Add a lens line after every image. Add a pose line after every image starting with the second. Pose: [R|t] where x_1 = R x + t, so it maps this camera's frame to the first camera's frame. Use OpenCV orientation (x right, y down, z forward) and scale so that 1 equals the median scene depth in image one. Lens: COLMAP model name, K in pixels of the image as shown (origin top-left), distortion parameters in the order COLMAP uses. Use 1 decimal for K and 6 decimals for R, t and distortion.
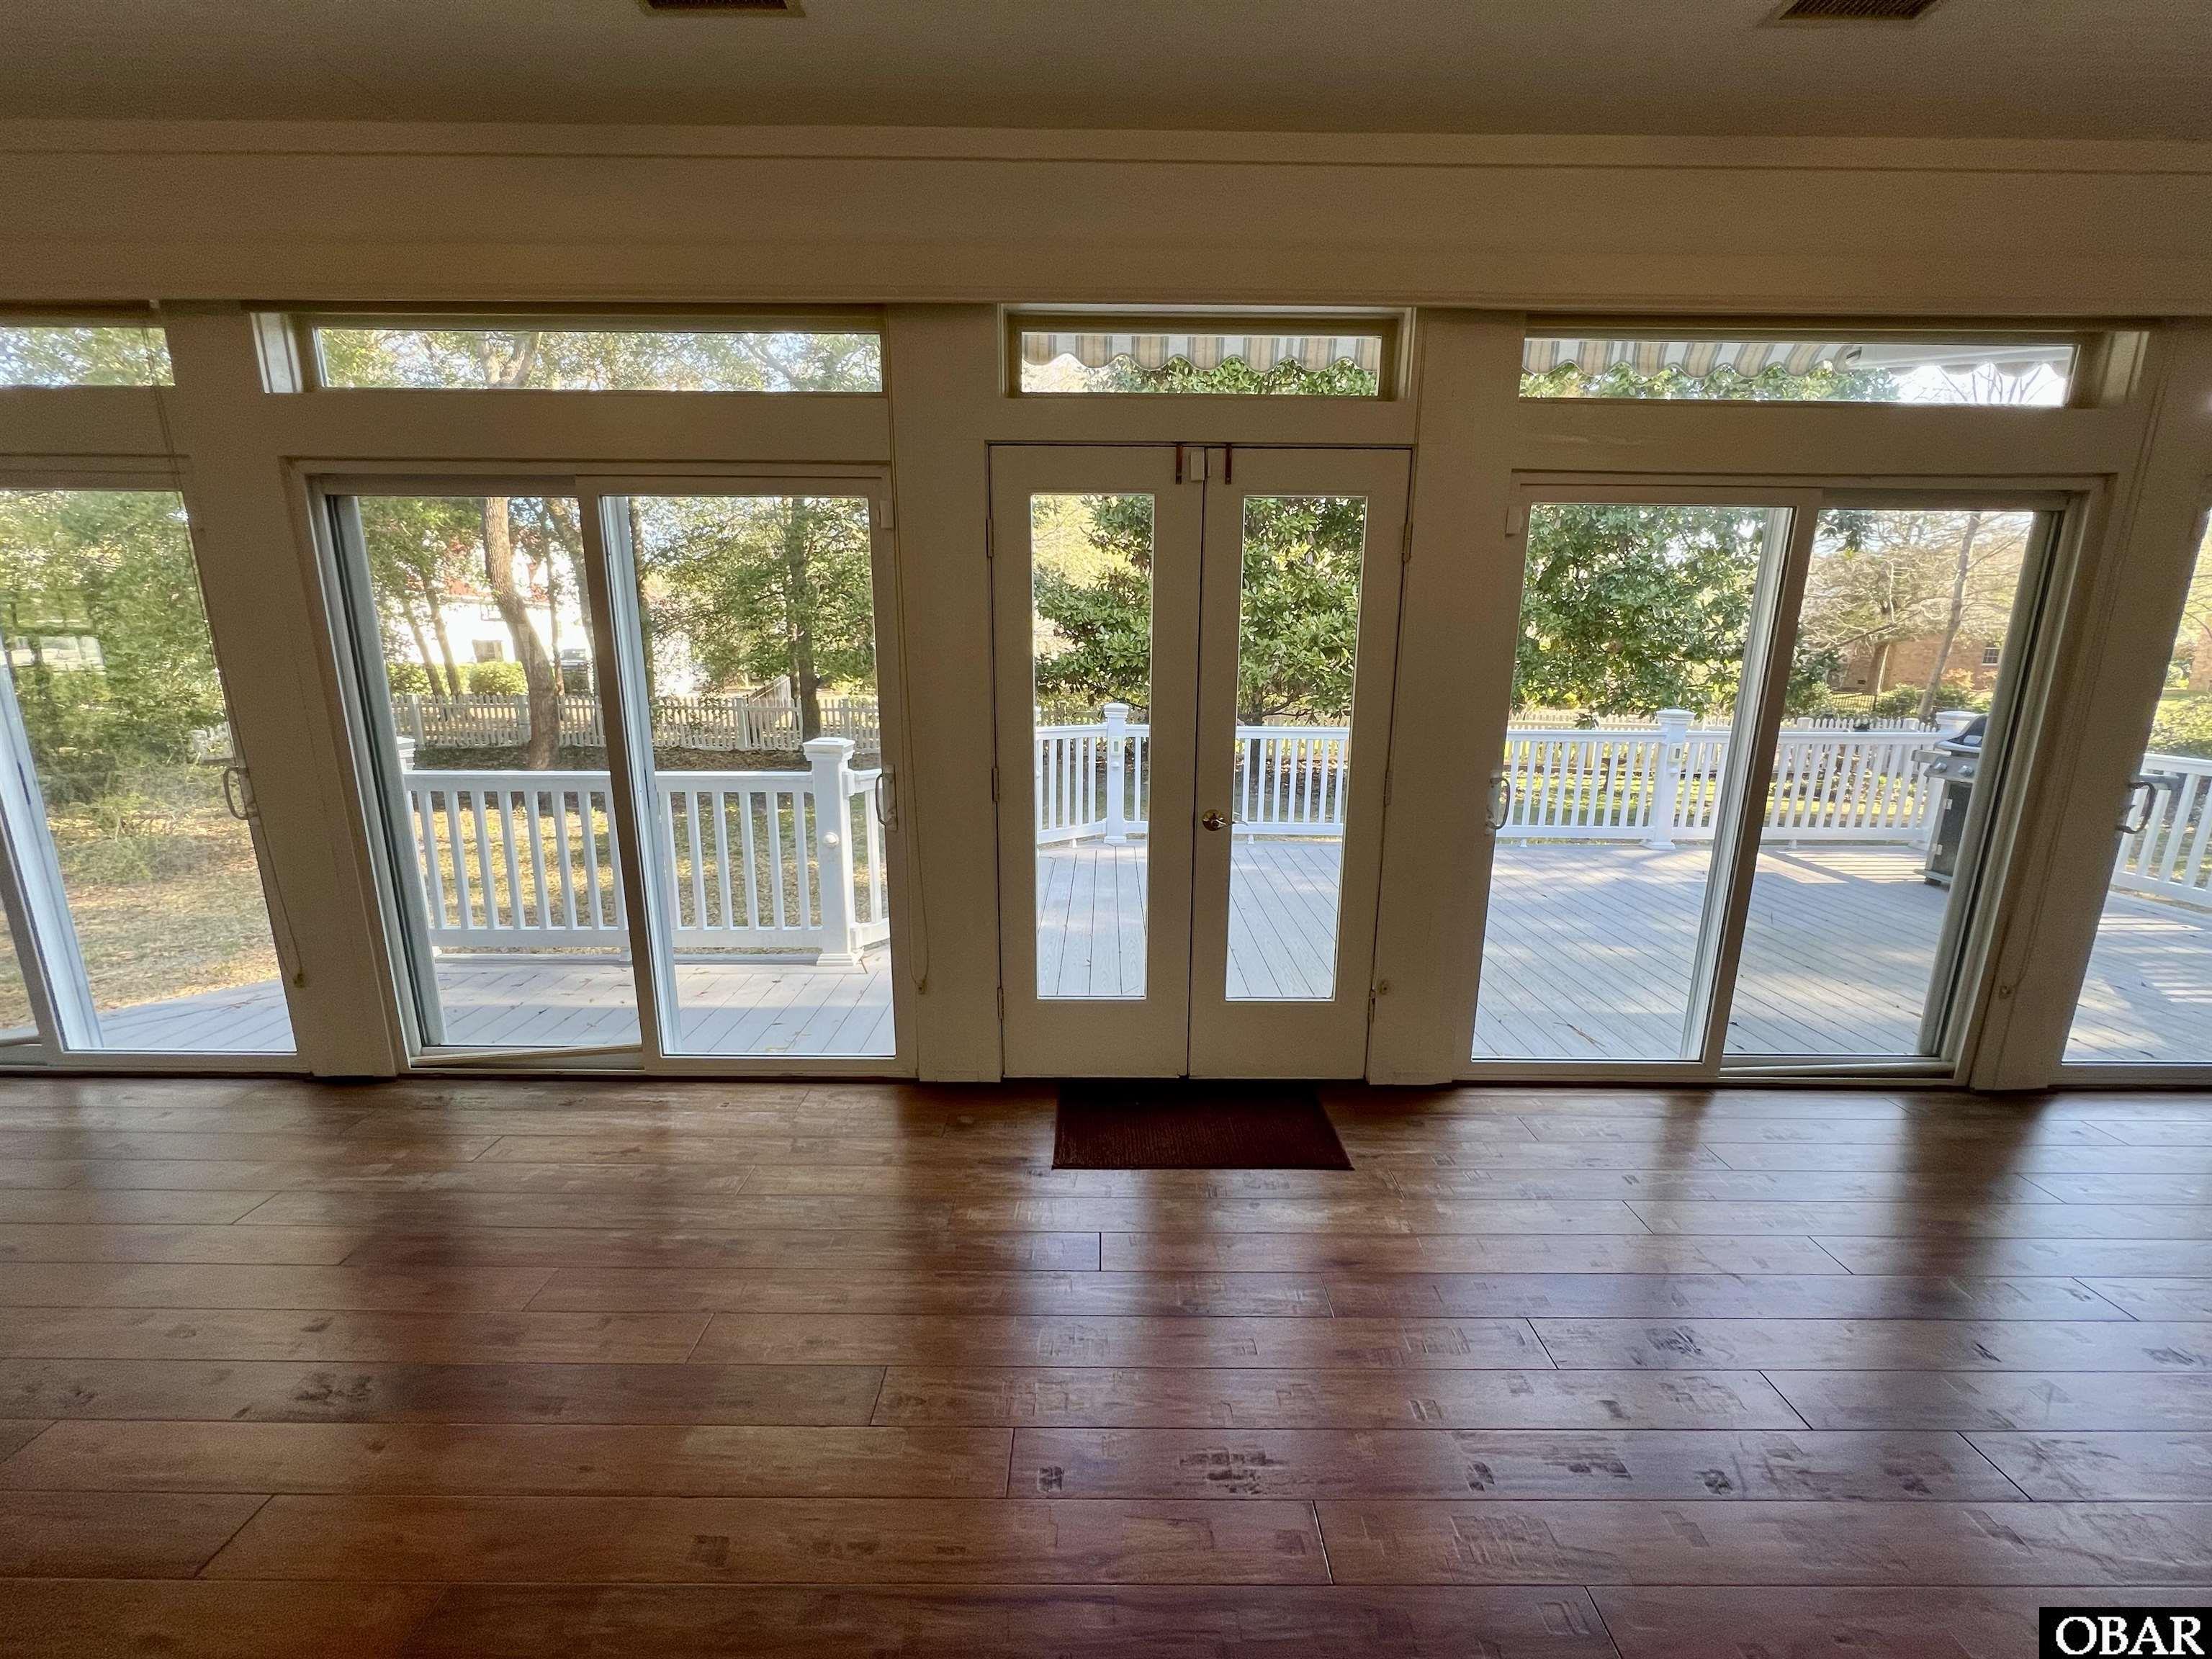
lens RADIAL K [[807.9, 0, 1105.5], [0, 807.9, 794.2], [0, 0, 1]] dist [-0.004794, -0.000137]
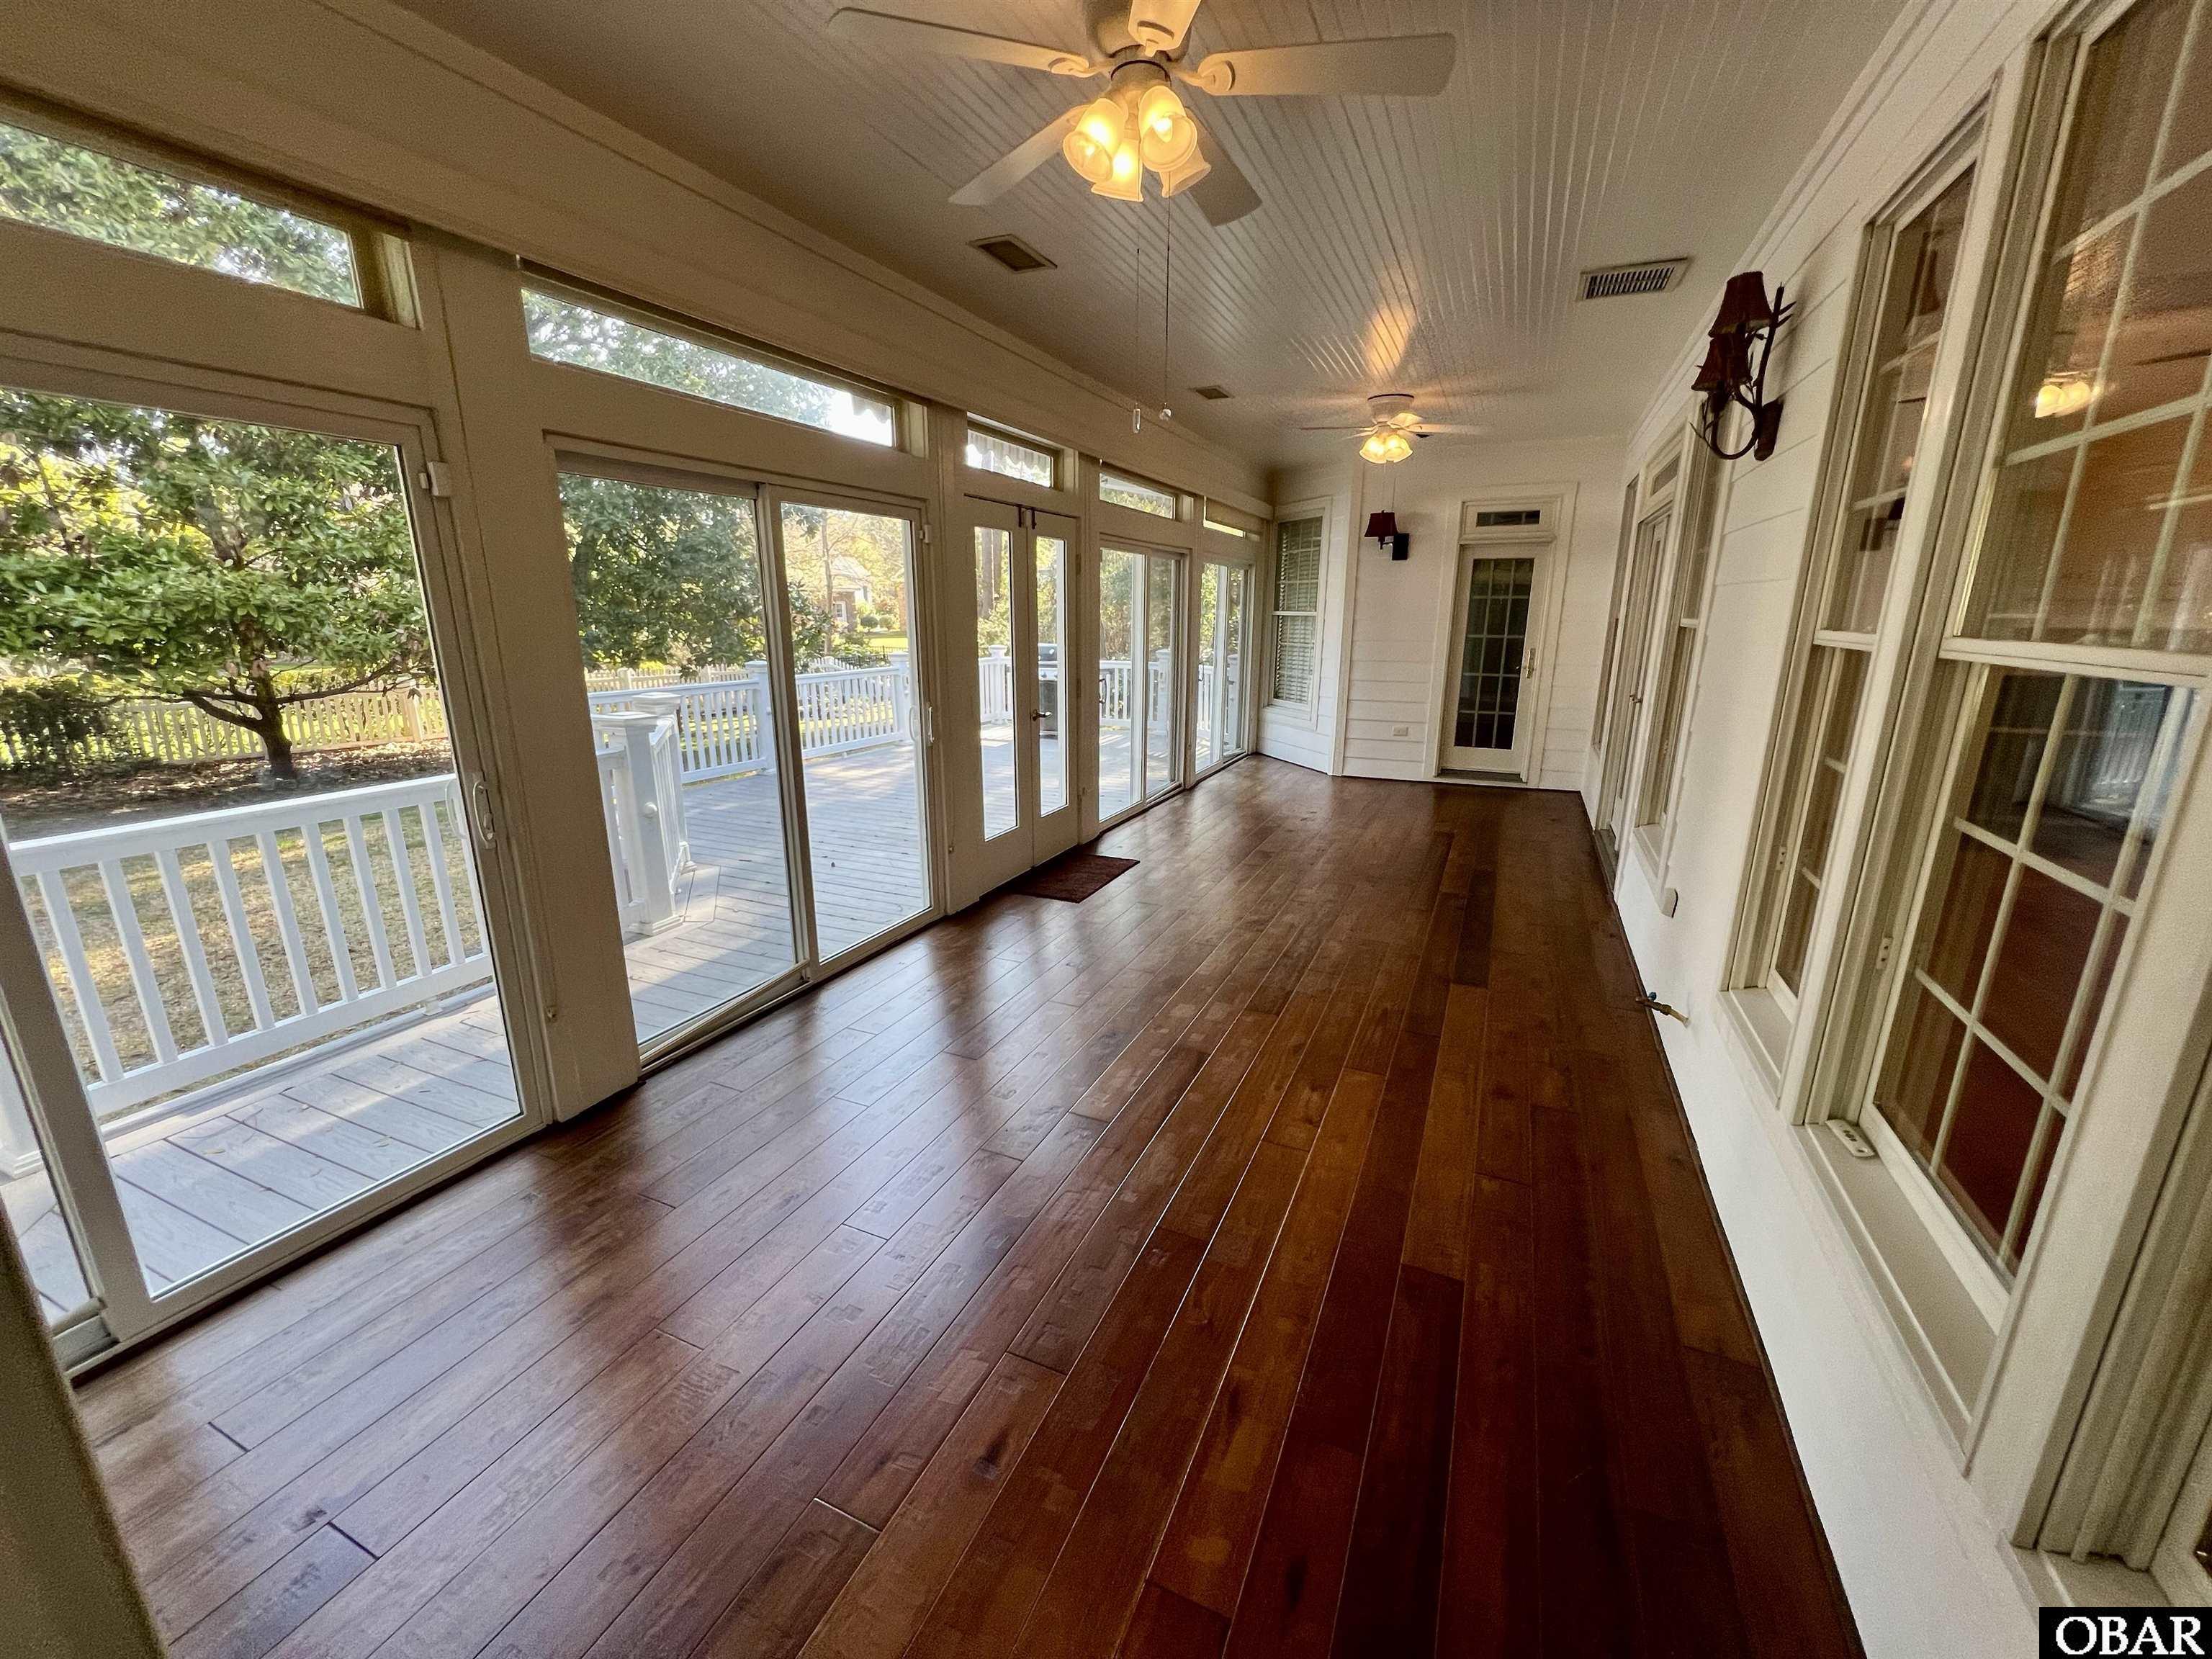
lens RADIAL K [[882.5, 0, 1106.2], [0, 882.5, 841.4], [0, 0, 1]] dist [-0.000818, -0.000495]
pose [[0.414380, -0.239978, 0.877895, -0.357547], [0.184838, 0.966697, 0.177007, -0.003072], [-0.891136, 0.088920, 0.444937, 0.000169]]
